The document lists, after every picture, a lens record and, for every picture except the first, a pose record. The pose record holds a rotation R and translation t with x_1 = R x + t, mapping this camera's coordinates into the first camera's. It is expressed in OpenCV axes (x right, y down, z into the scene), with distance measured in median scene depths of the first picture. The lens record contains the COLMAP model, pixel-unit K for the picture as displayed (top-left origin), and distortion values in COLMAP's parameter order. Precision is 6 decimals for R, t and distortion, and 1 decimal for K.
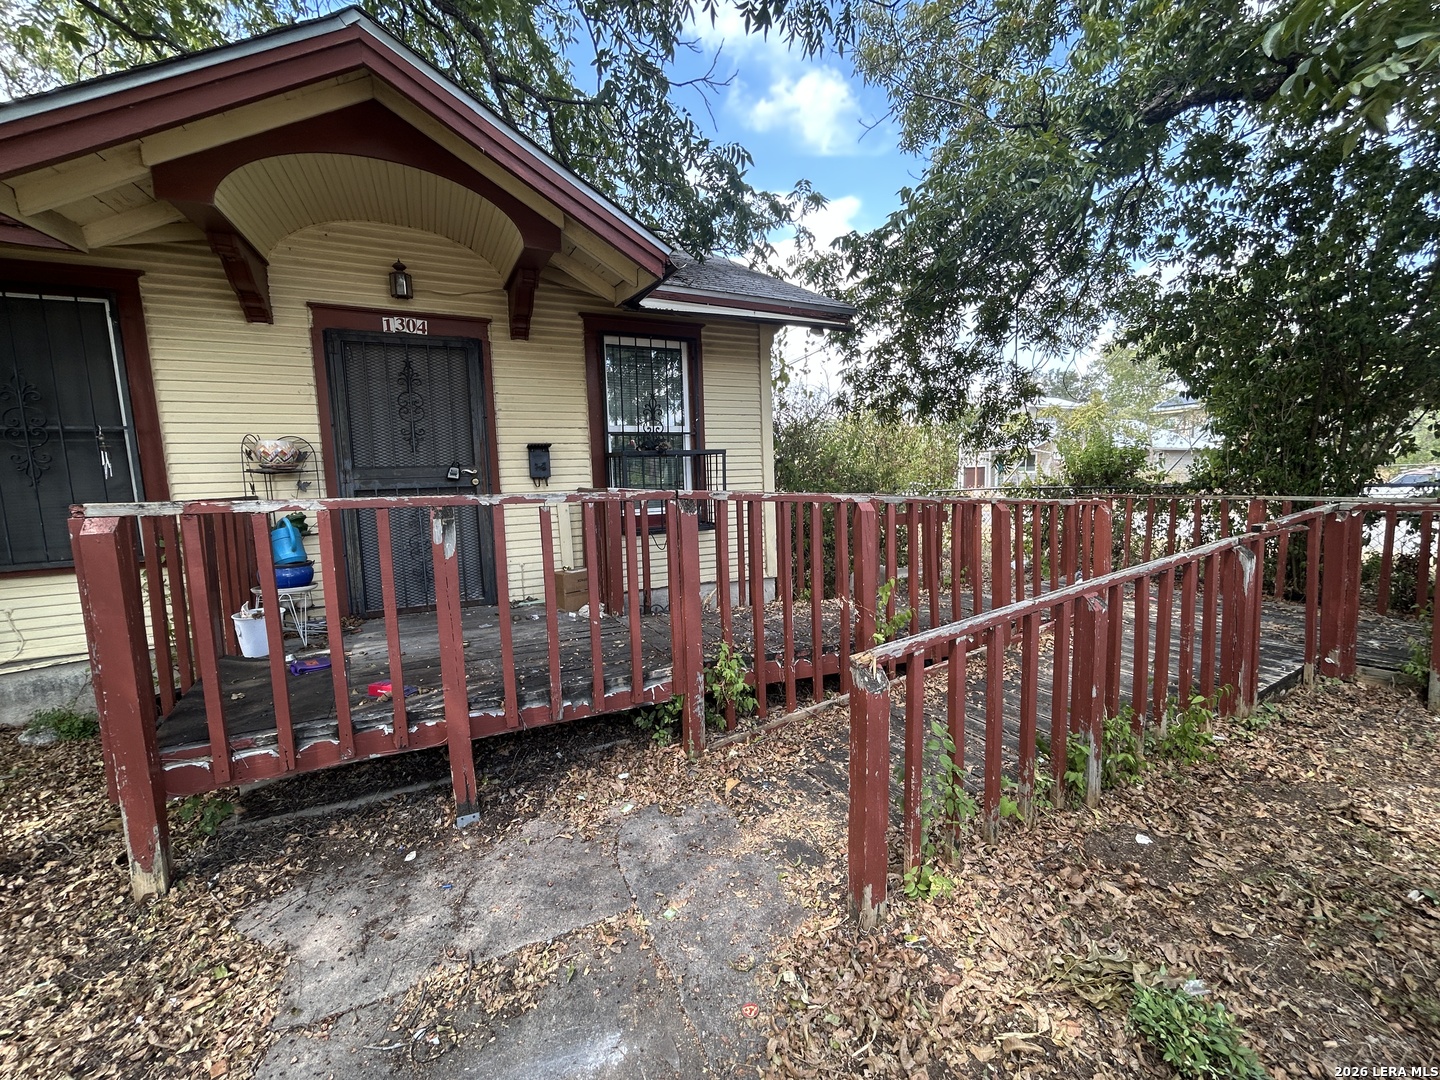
lens RADIAL K [[576.6, 0, 720.0], [0, 576.6, 540.0], [0, 0, 1]] dist [-0.003258, -0.000098]
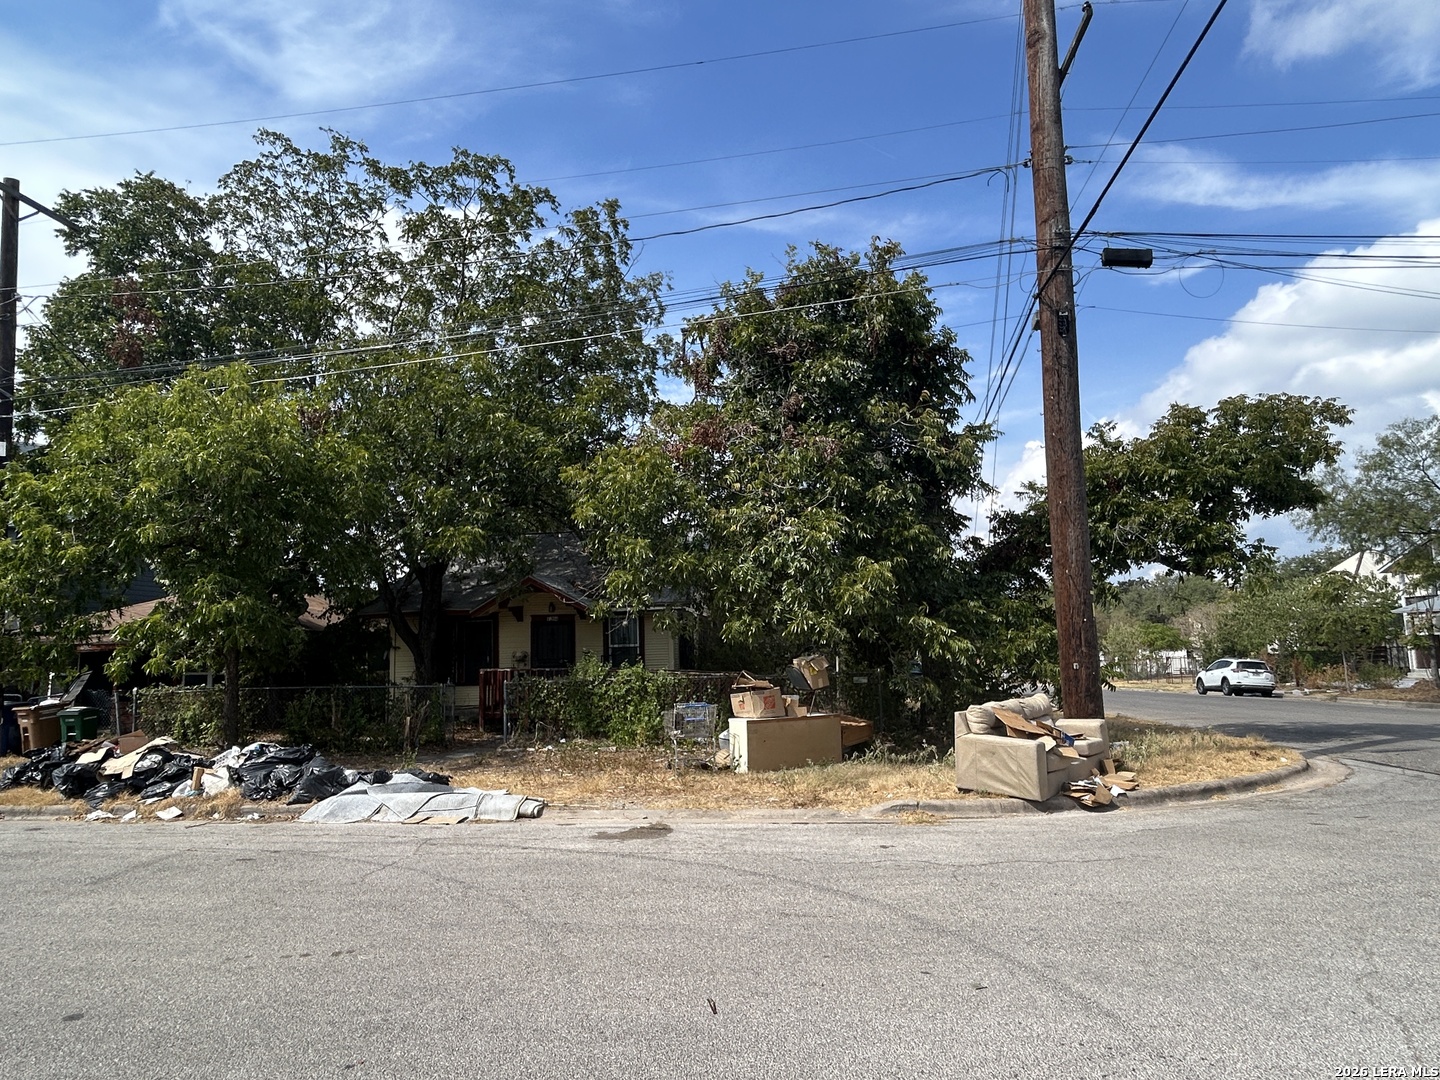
lens RADIAL K [[839.4, 0, 720.0], [0, 839.4, 540.0], [0, 0, 1]] dist [-0.001254, -0.000115]
pose [[0.825903, -0.065410, -0.560006, 3.146262], [-0.061152, 0.976996, -0.204303, 0.137992], [0.560487, 0.202980, 0.802903, -2.591246]]
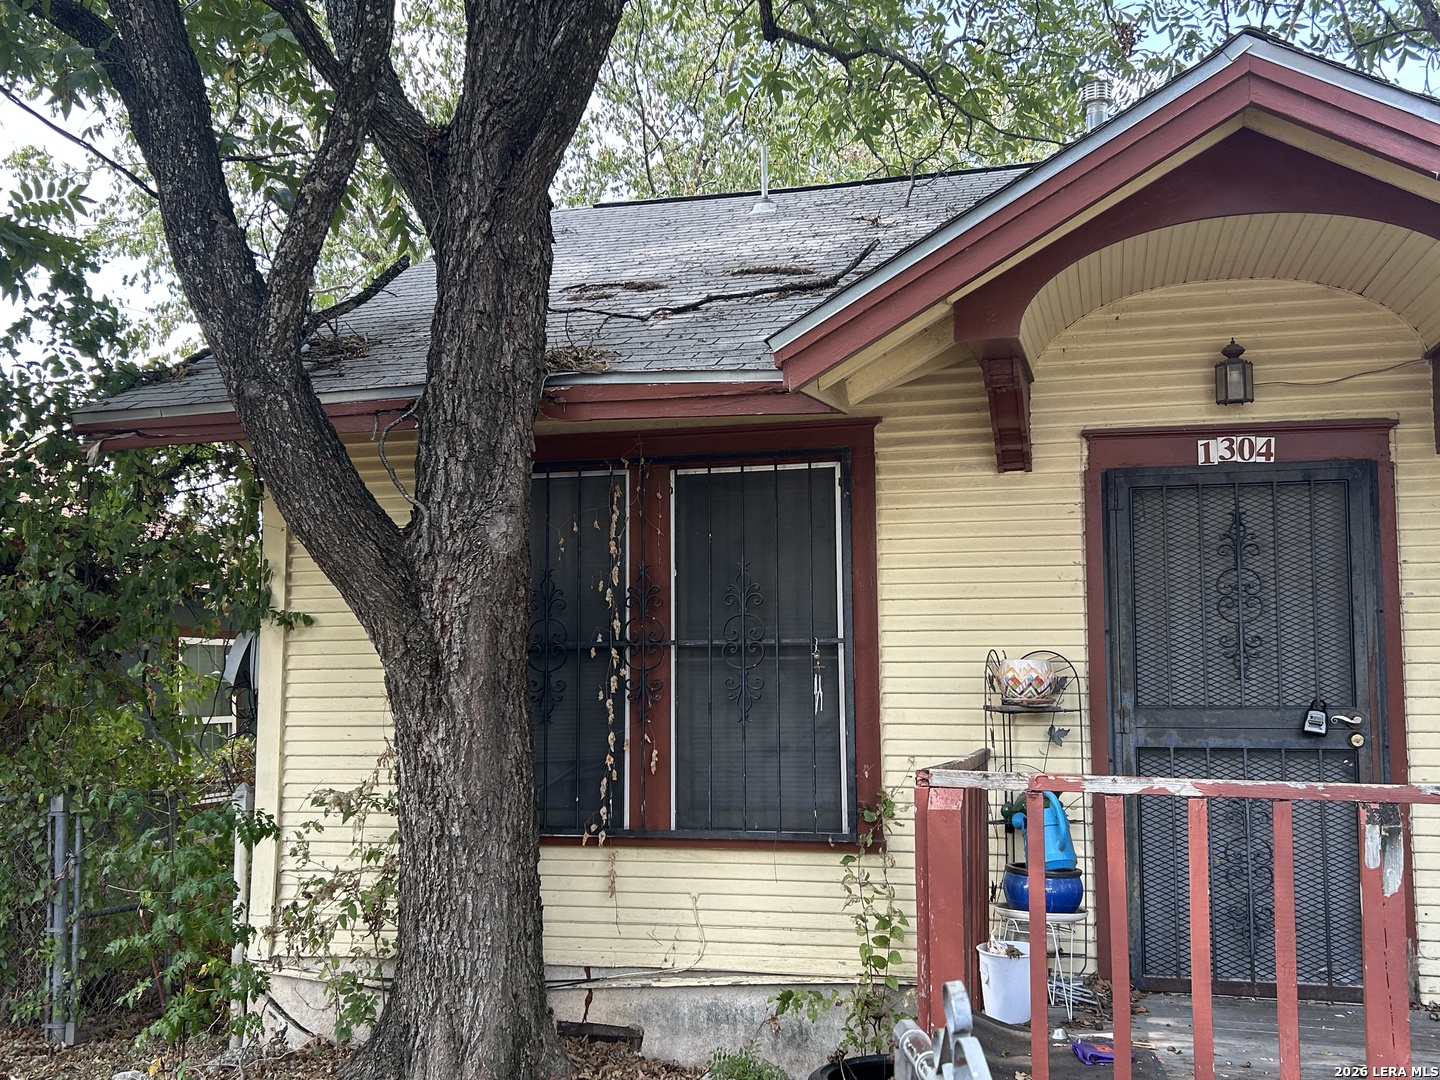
lens RADIAL K [[1448.3, 0, 719.0], [0, 1448.3, 547.5], [0, 0, 1]] dist [0.158070, -0.386320]
pose [[0.750009, -0.039287, -0.660260, 0.003397], [-0.096974, 0.980916, -0.168522, 0.001920], [0.654281, 0.190421, 0.731886, -0.325715]]
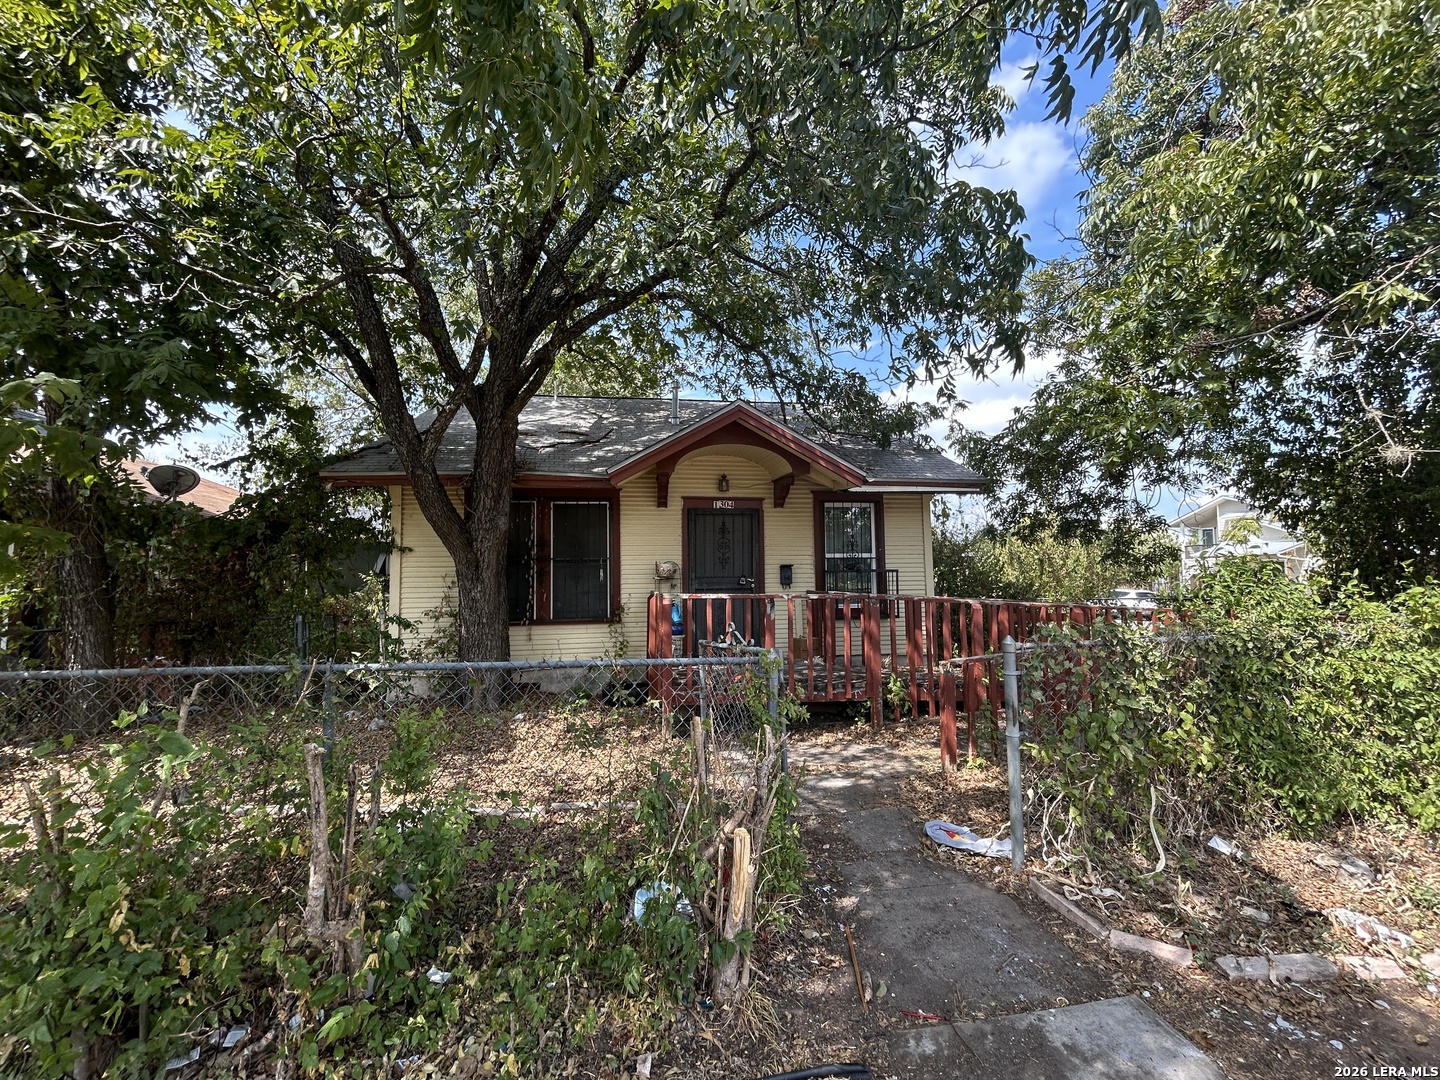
lens RADIAL K [[576.6, 0, 720.0], [0, 576.6, 540.0], [0, 0, 1]] dist [-0.003258, -0.000098]
pose [[0.951371, -0.000527, -0.308047, 0.037475], [-0.052154, 0.985287, -0.162758, 0.060362], [0.303600, 0.170909, 0.937346, -0.793765]]
